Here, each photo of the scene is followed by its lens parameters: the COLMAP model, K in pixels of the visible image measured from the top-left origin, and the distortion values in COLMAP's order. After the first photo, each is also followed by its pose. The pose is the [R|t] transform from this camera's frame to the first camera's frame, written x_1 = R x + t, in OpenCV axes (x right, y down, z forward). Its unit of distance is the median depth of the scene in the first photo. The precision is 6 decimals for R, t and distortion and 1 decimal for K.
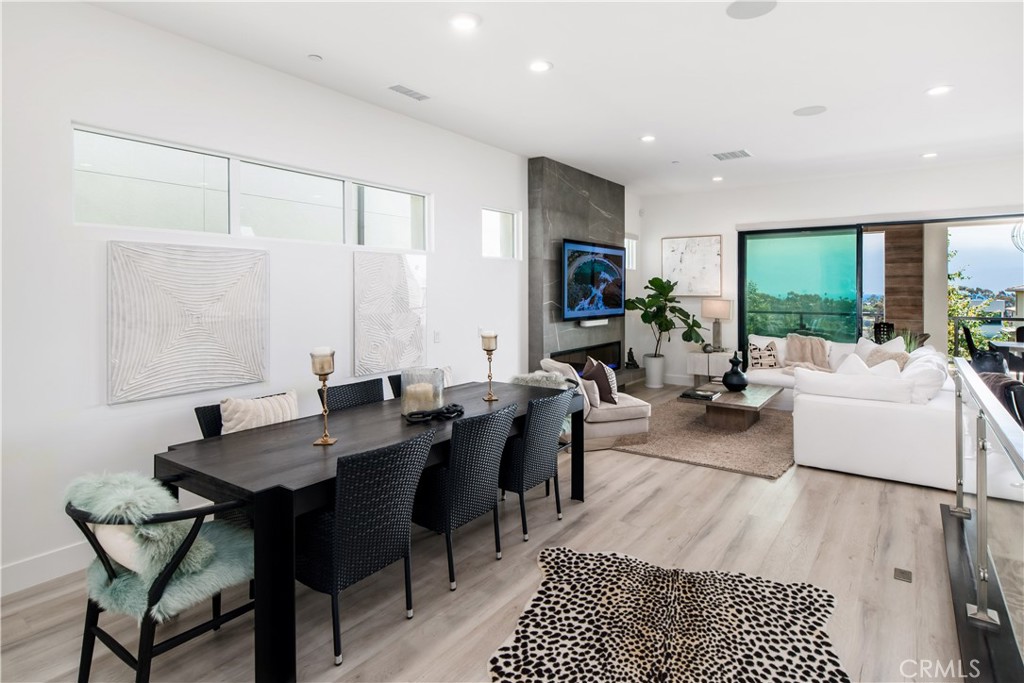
lens RADIAL K [[464.5, 0, 510.9], [0, 464.5, 295.5], [0, 0, 1]] dist [0.001352, 0.000393]
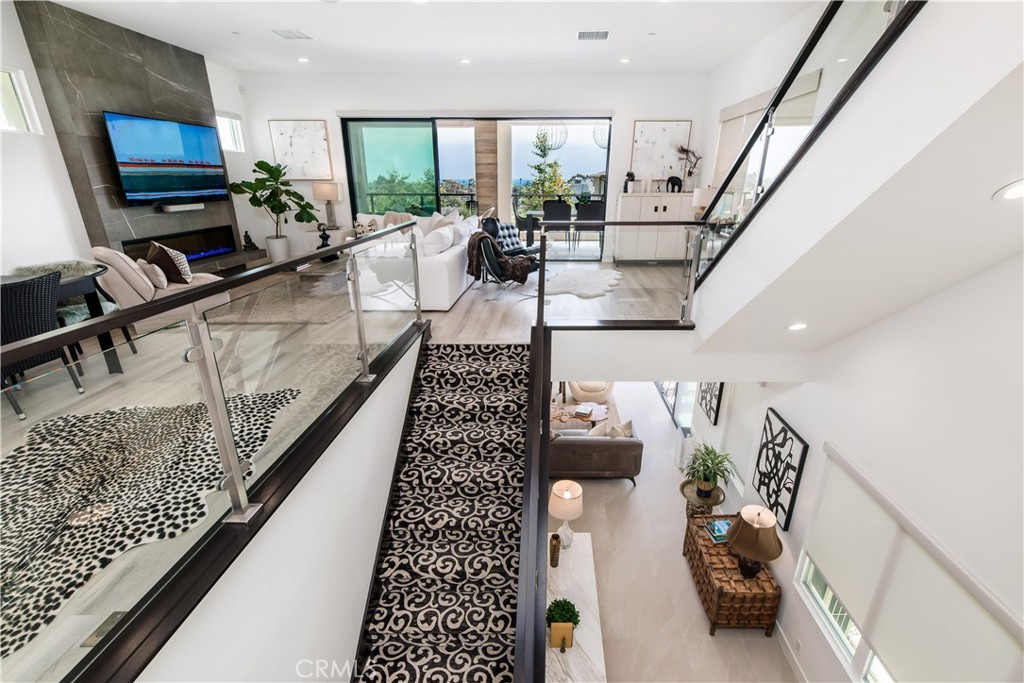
lens RADIAL K [[418.5, 0, 511.0], [0, 418.5, 318.3], [0, 0, 1]] dist [0.000919, 0.000533]
pose [[0.852243, -0.167453, 0.495622, 0.284115], [0.008251, 0.951572, 0.307314, 0.014207], [-0.523081, -0.257817, 0.812353, -0.151918]]
